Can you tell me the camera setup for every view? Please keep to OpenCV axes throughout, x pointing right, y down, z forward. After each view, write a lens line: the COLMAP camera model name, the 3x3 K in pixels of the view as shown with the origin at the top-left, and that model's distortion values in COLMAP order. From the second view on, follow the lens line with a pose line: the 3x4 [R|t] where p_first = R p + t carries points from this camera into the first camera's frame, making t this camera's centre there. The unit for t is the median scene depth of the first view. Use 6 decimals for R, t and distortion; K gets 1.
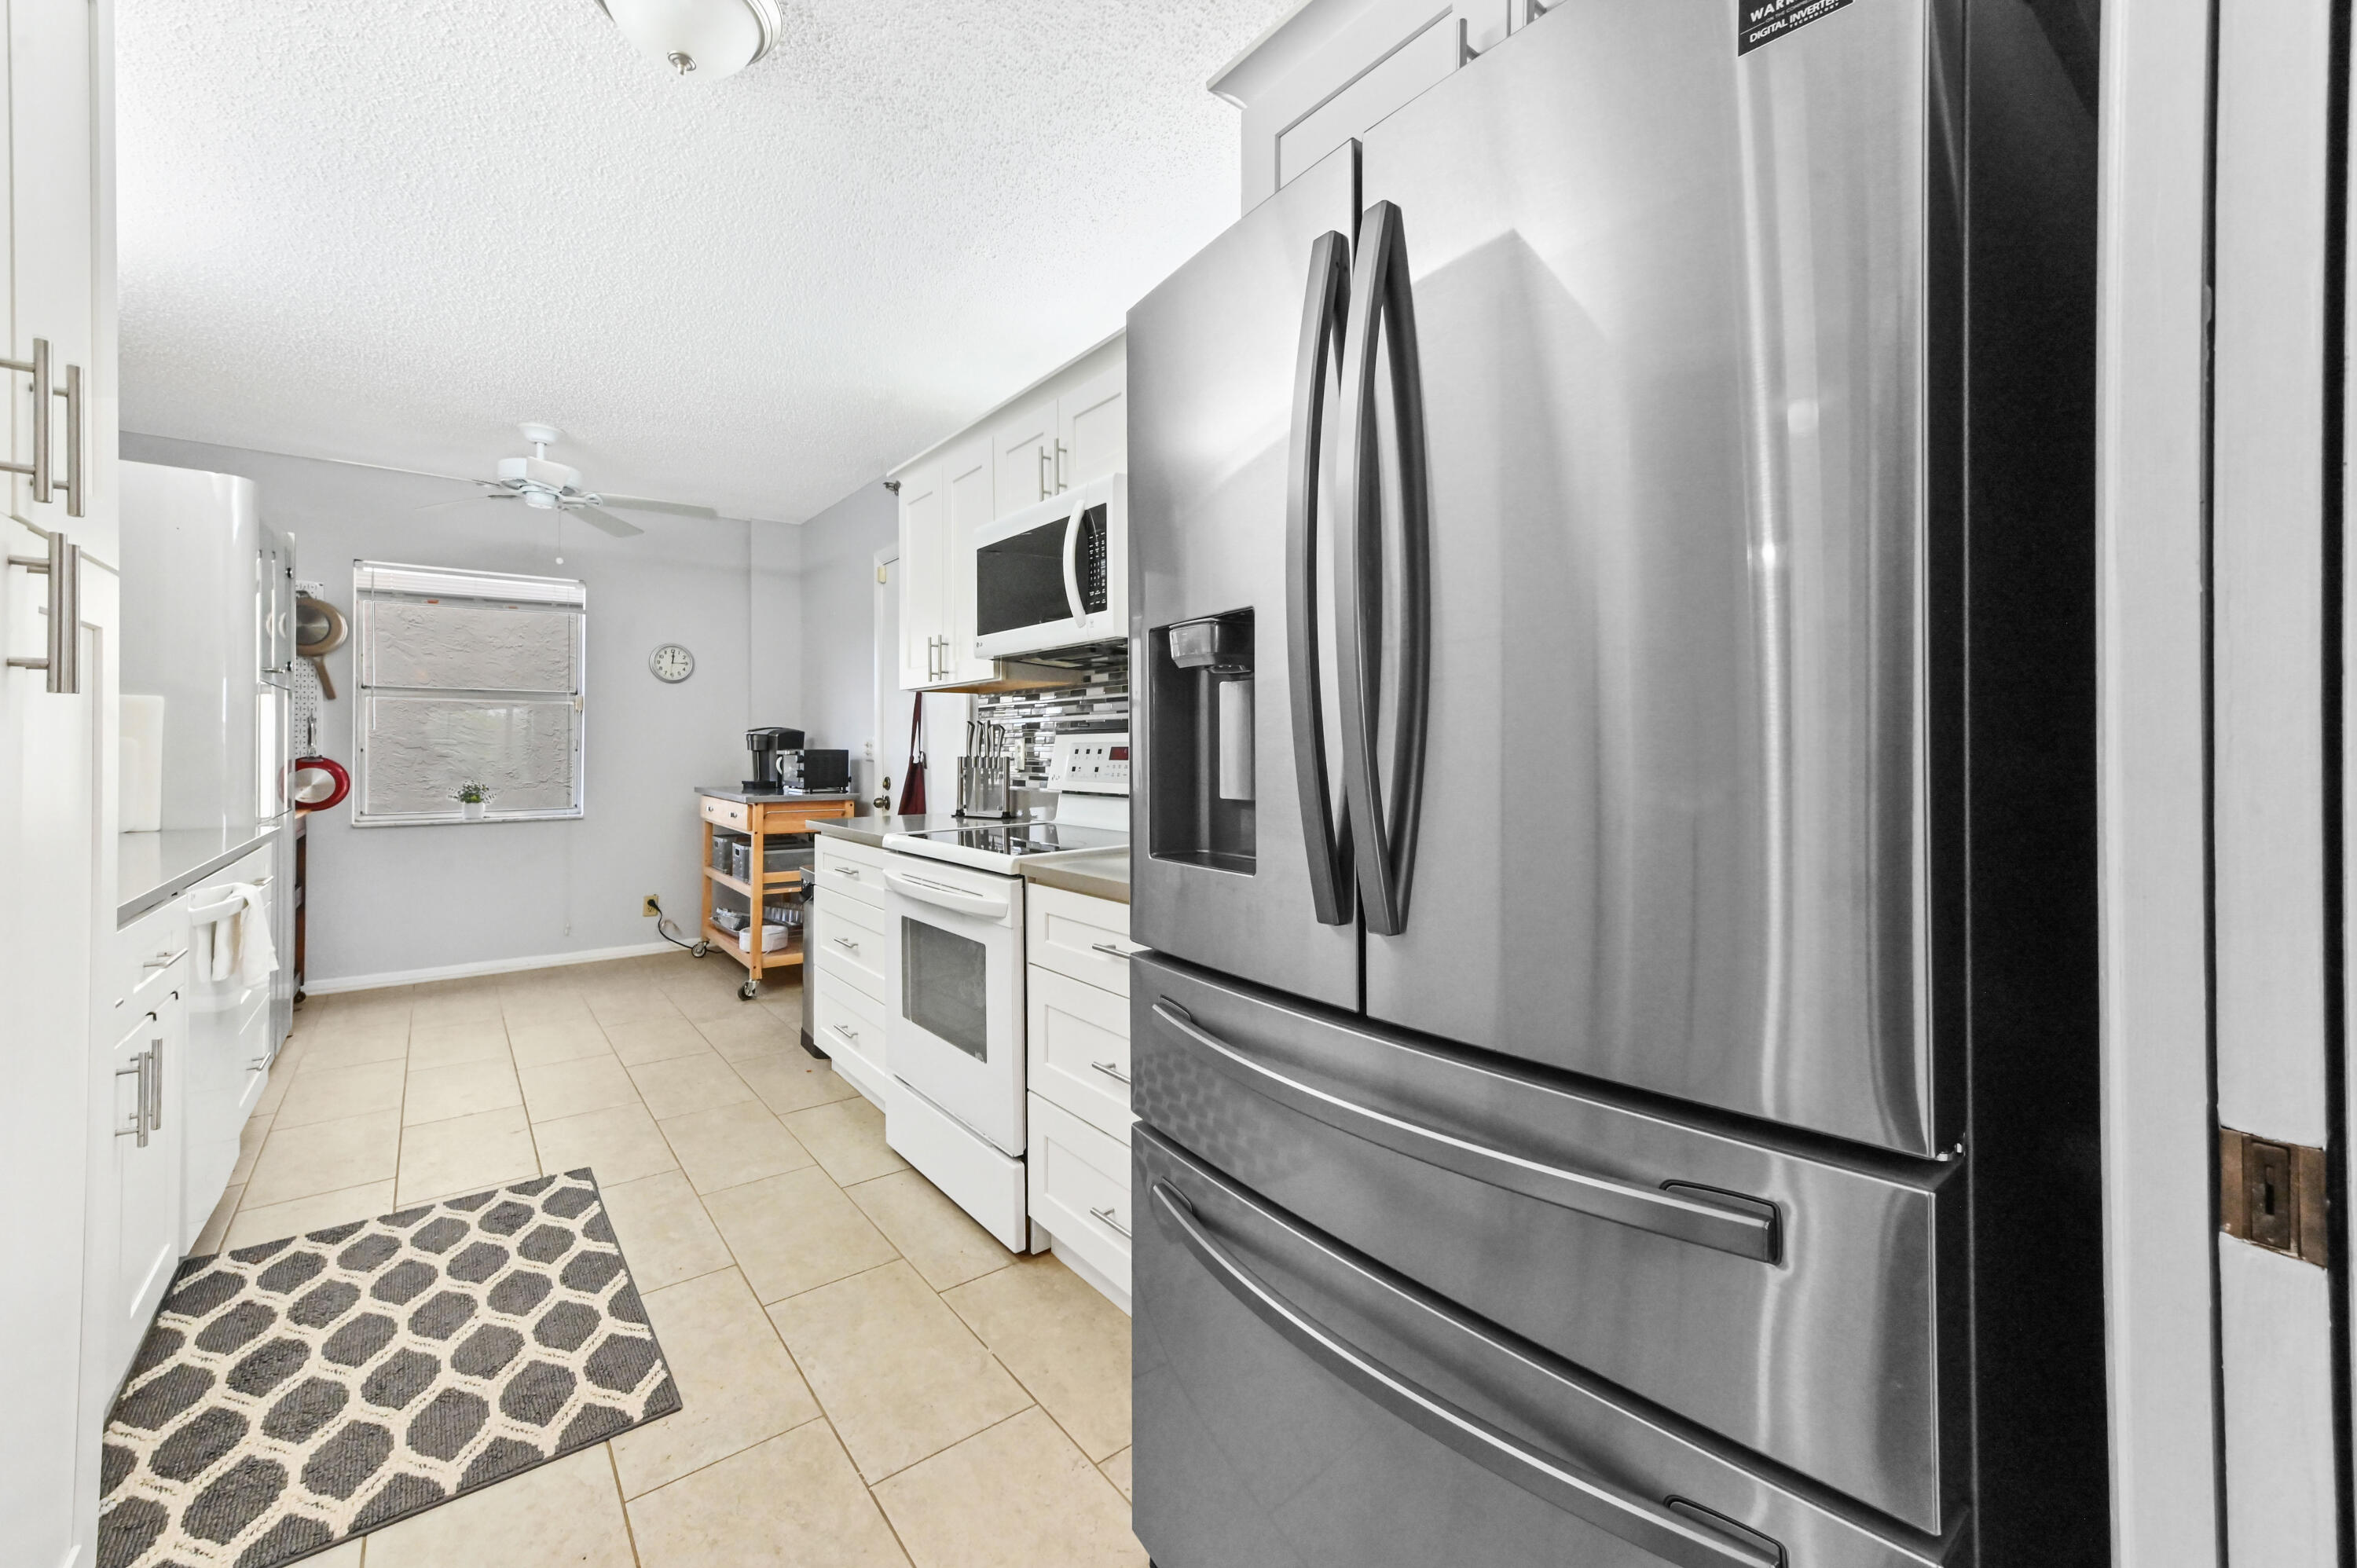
lens RADIAL K [[926.6, 0, 1181.4], [0, 926.6, 750.5], [0, 0, 1]] dist [0.015106, 0.000971]
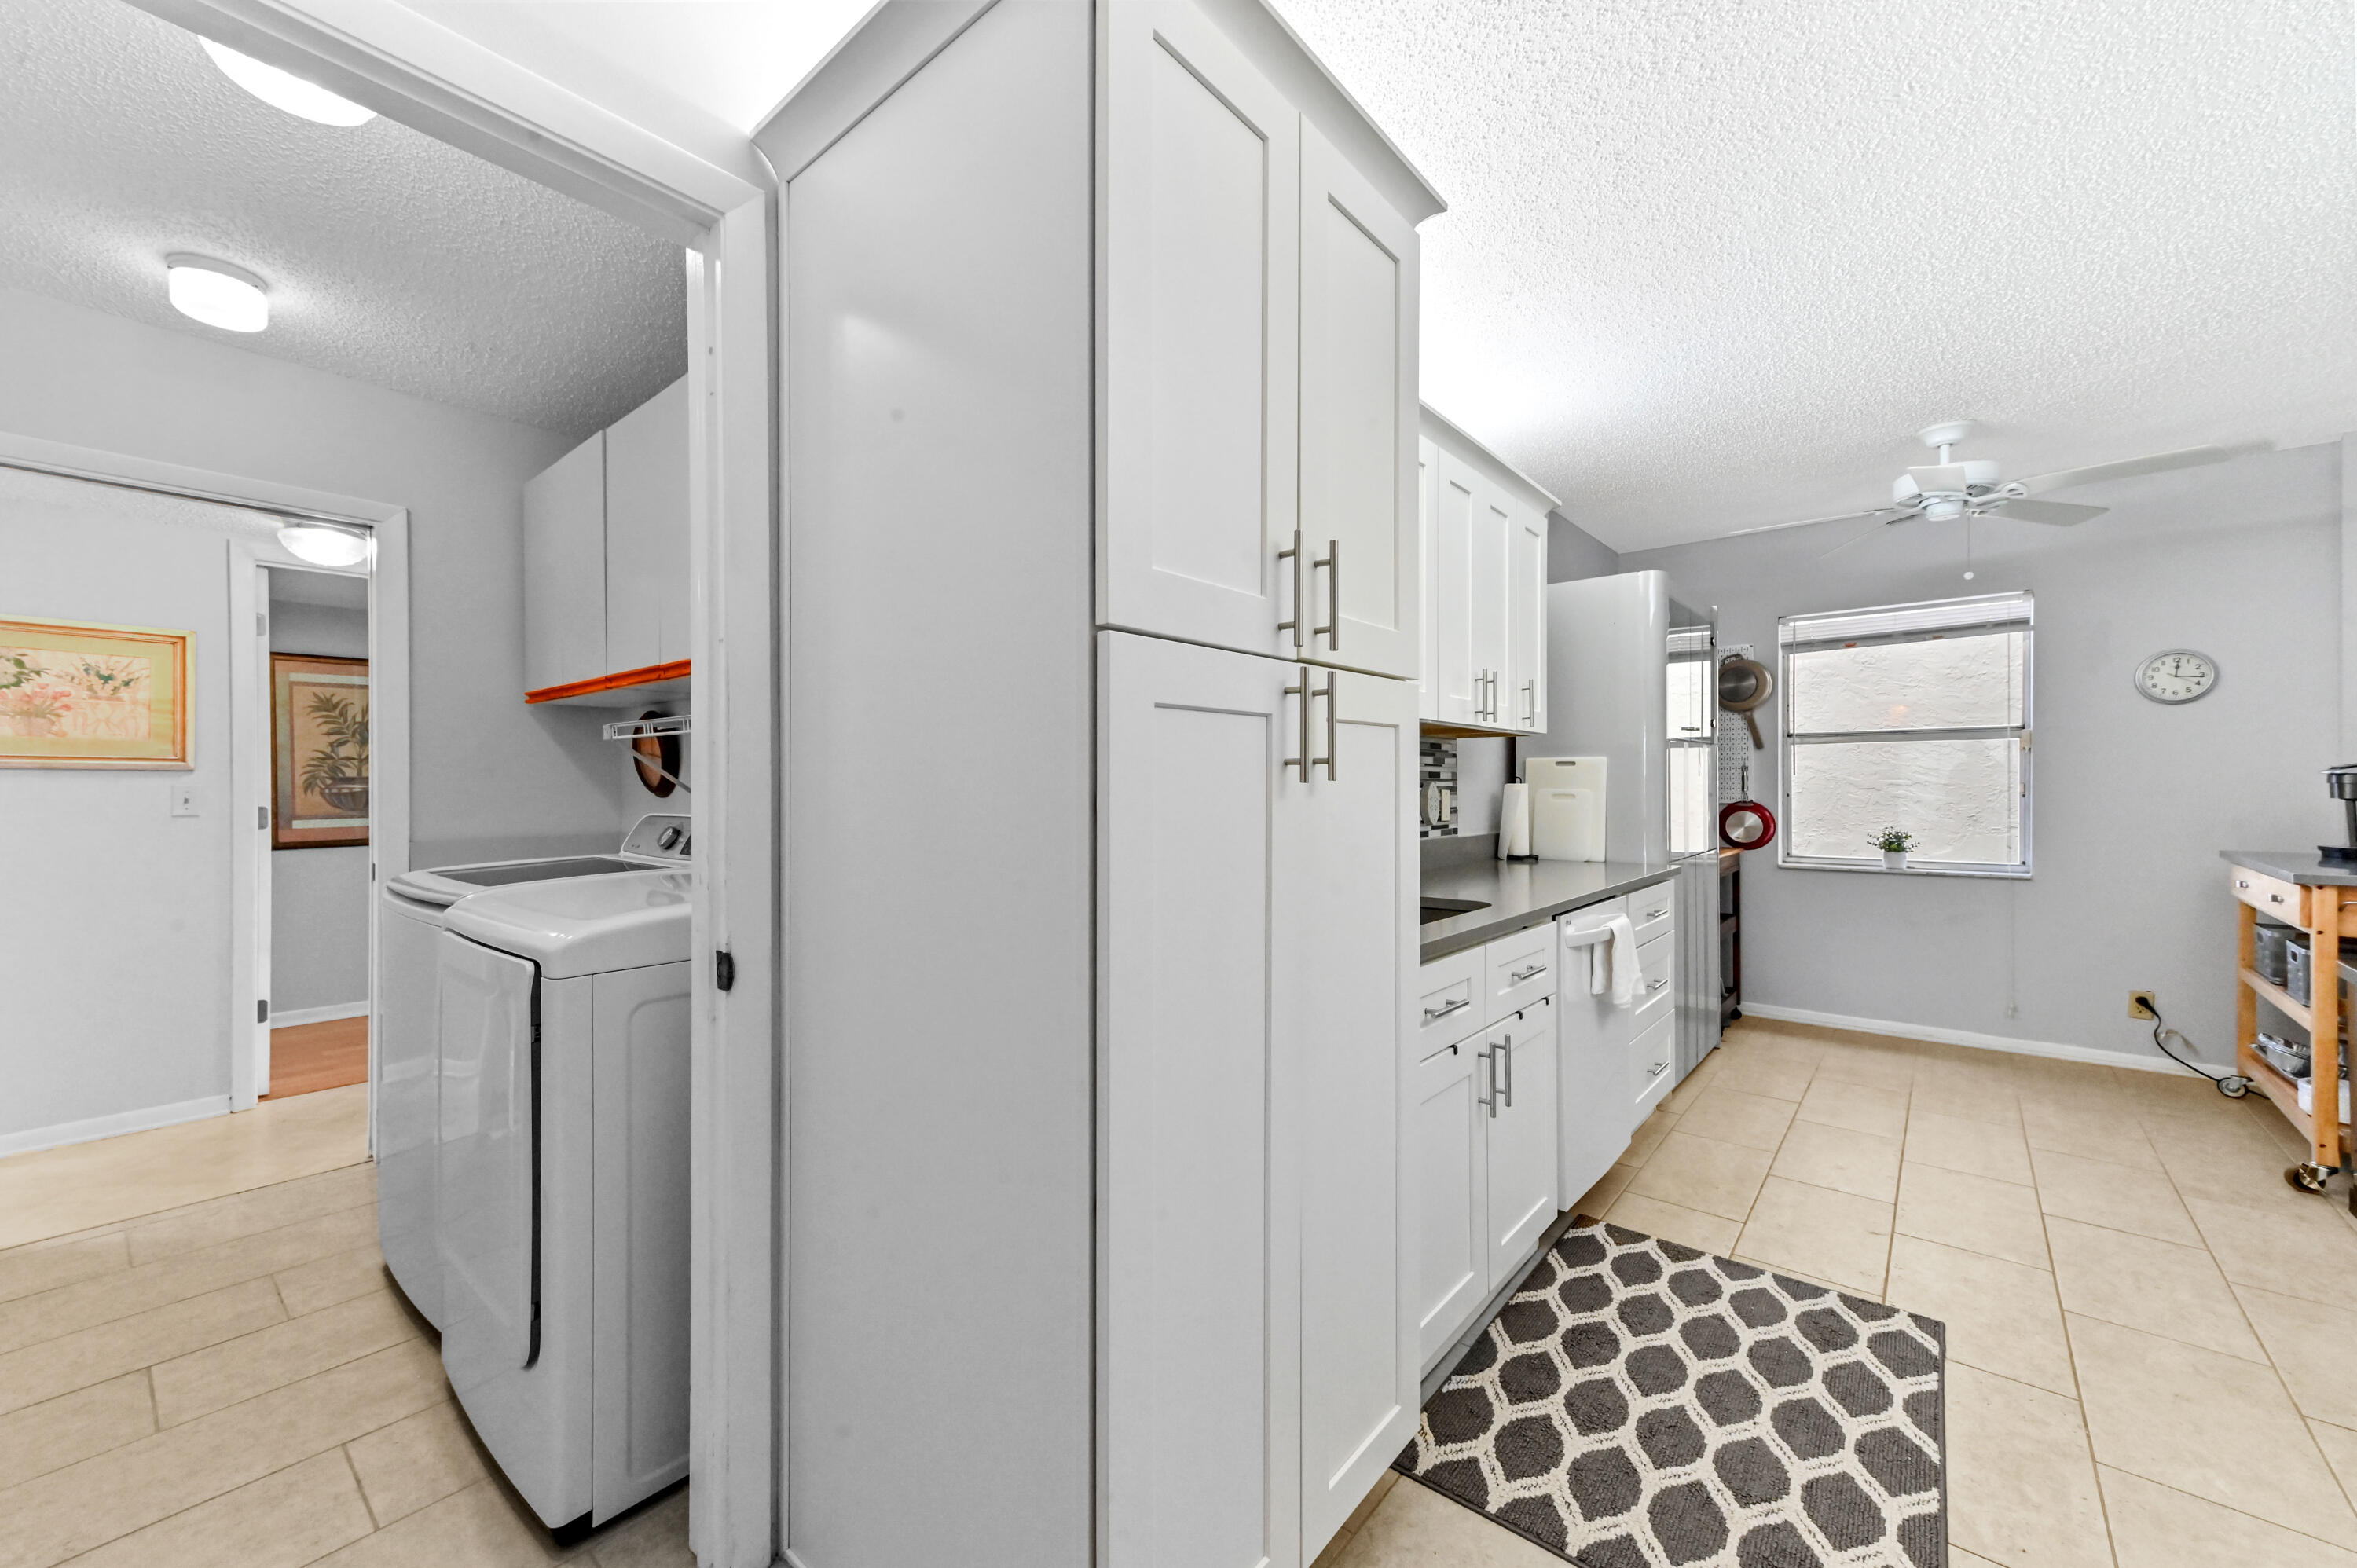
lens RADIAL K [[926.6, 0, 1165.6], [0, 926.6, 783.3], [0, 0, 1]] dist [0.015106, 0.000971]
pose [[0.195595, -0.003759, -0.980678, 0.031719], [0.001235, 0.999993, -0.003586, -0.017125], [0.980684, -0.000509, 0.195598, 0.164338]]
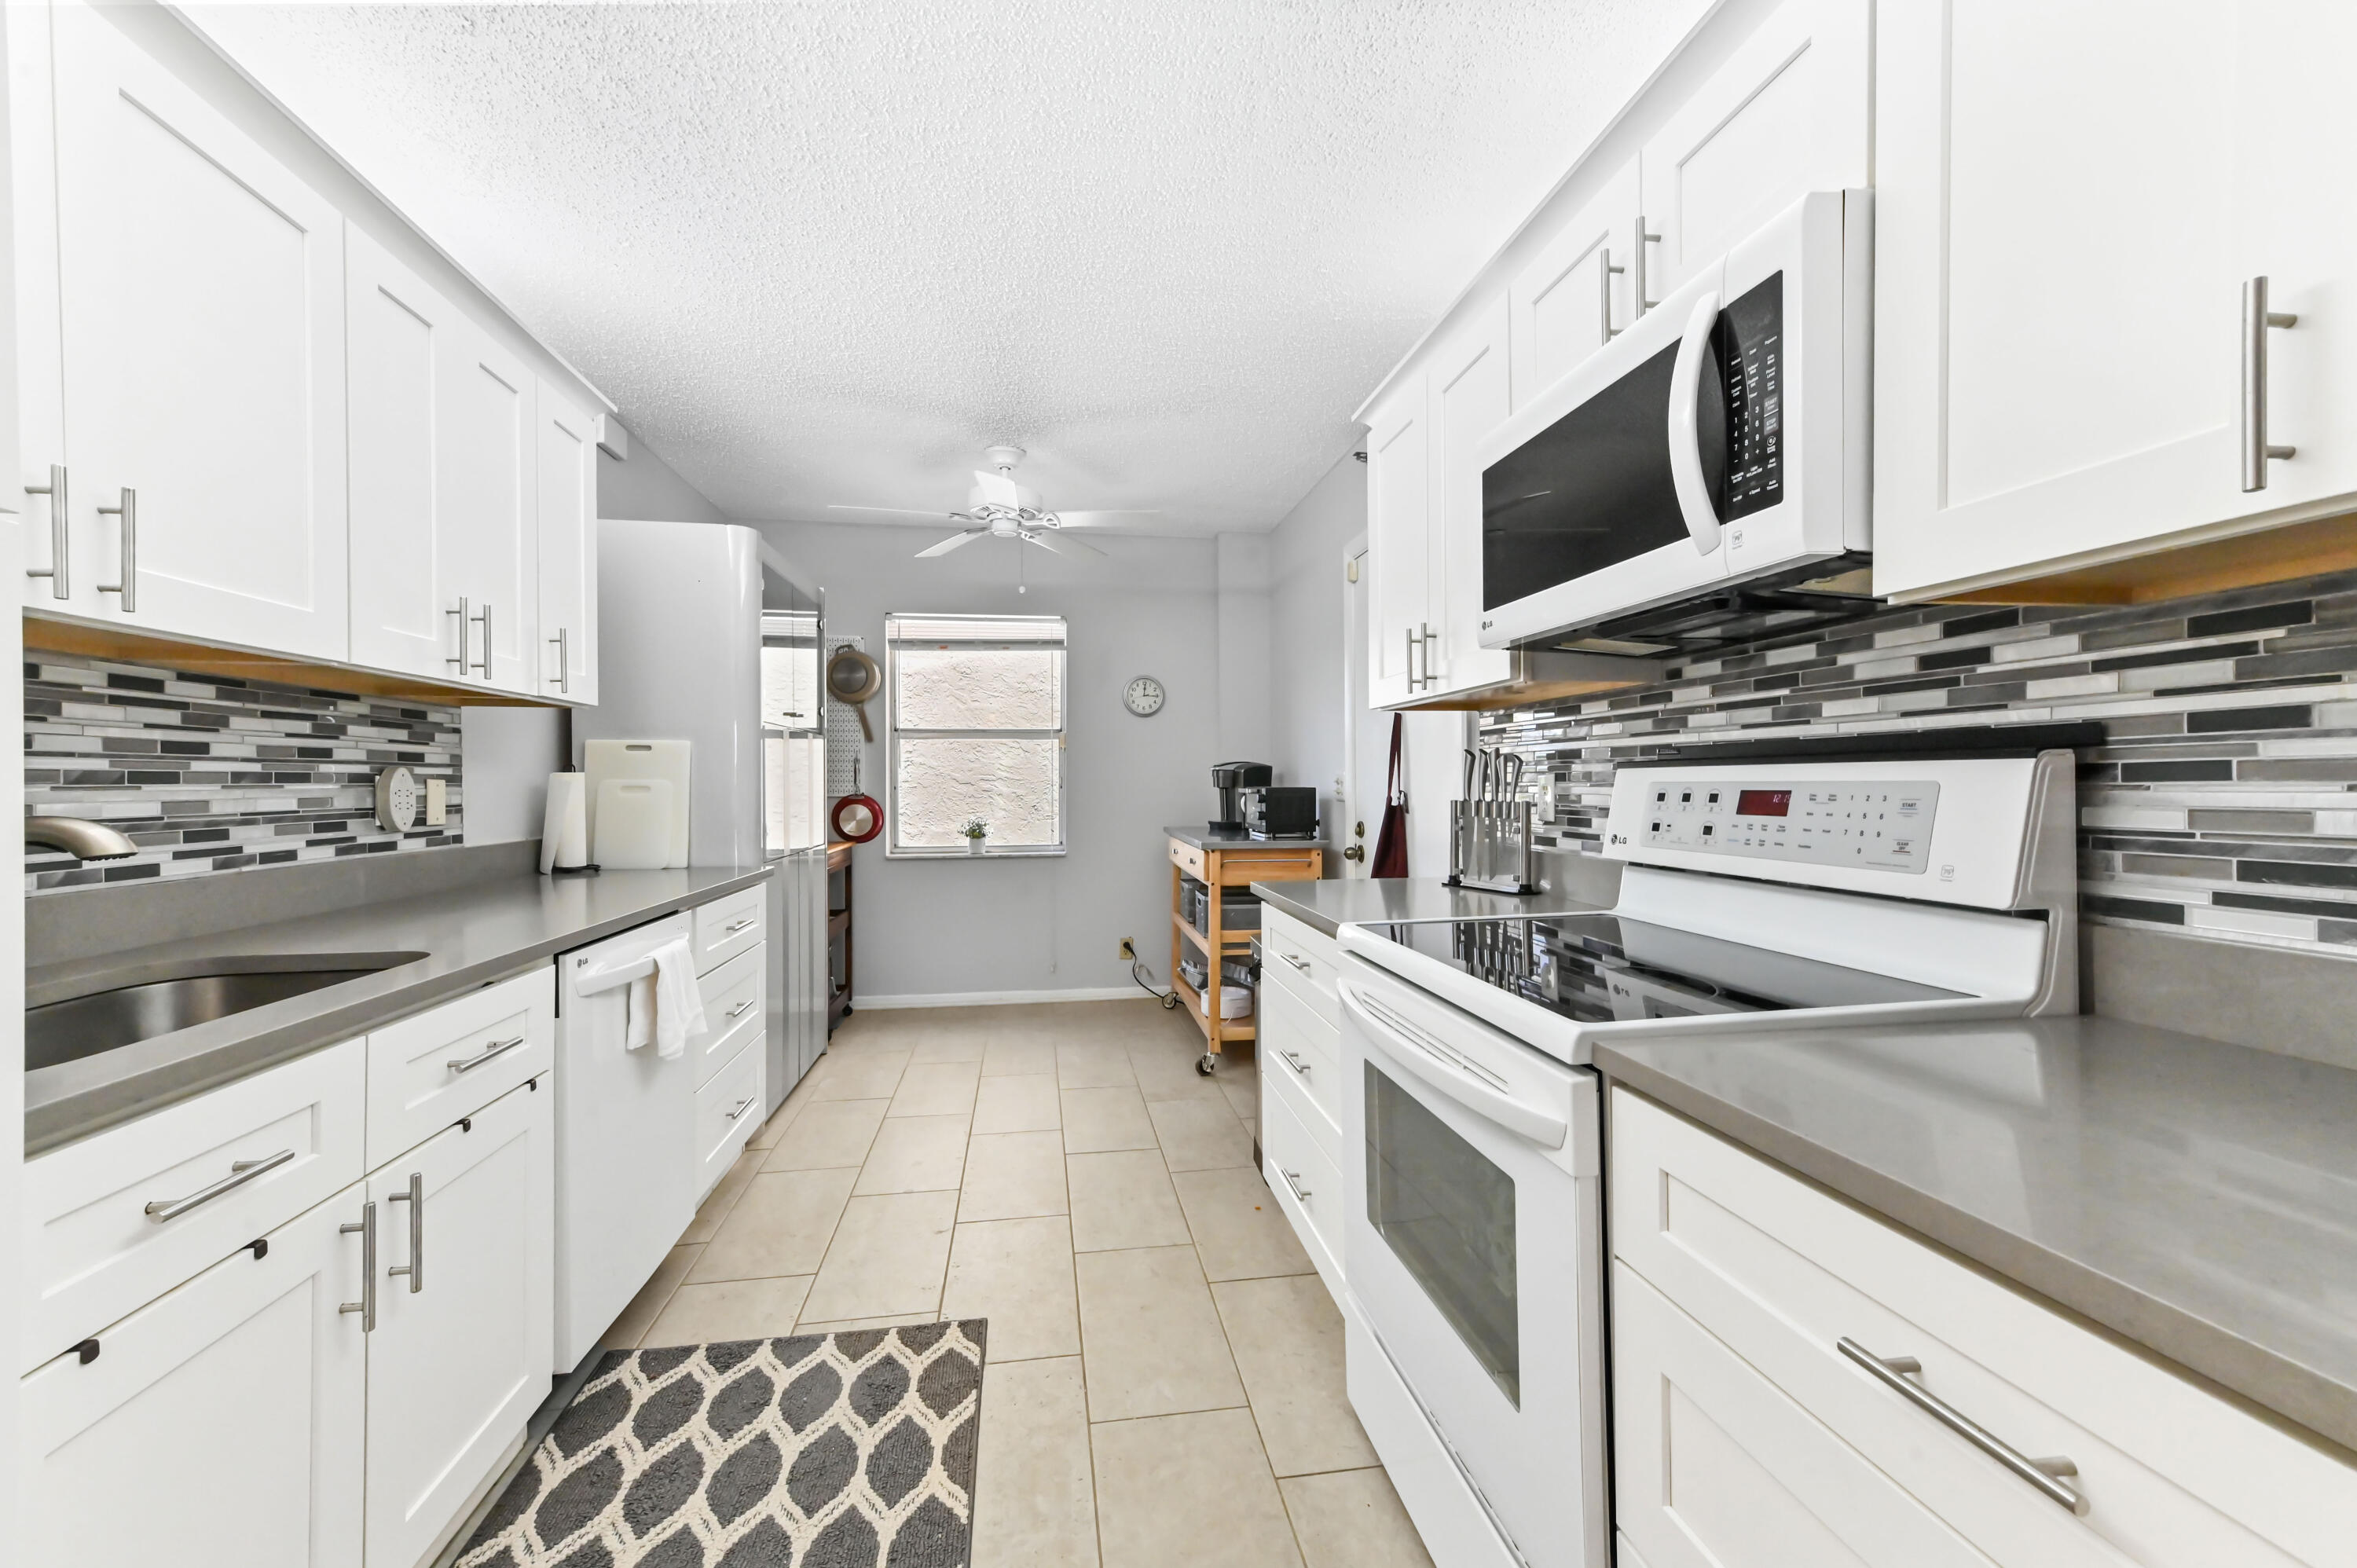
lens RADIAL K [[926.6, 0, 1162.9], [0, 926.6, 780.2], [0, 0, 1]] dist [0.015106, 0.000971]
pose [[0.861828, -0.003557, -0.507188, -0.090266], [0.002137, 0.999992, -0.003383, -0.008413], [0.507196, 0.001832, 0.861829, 0.353931]]
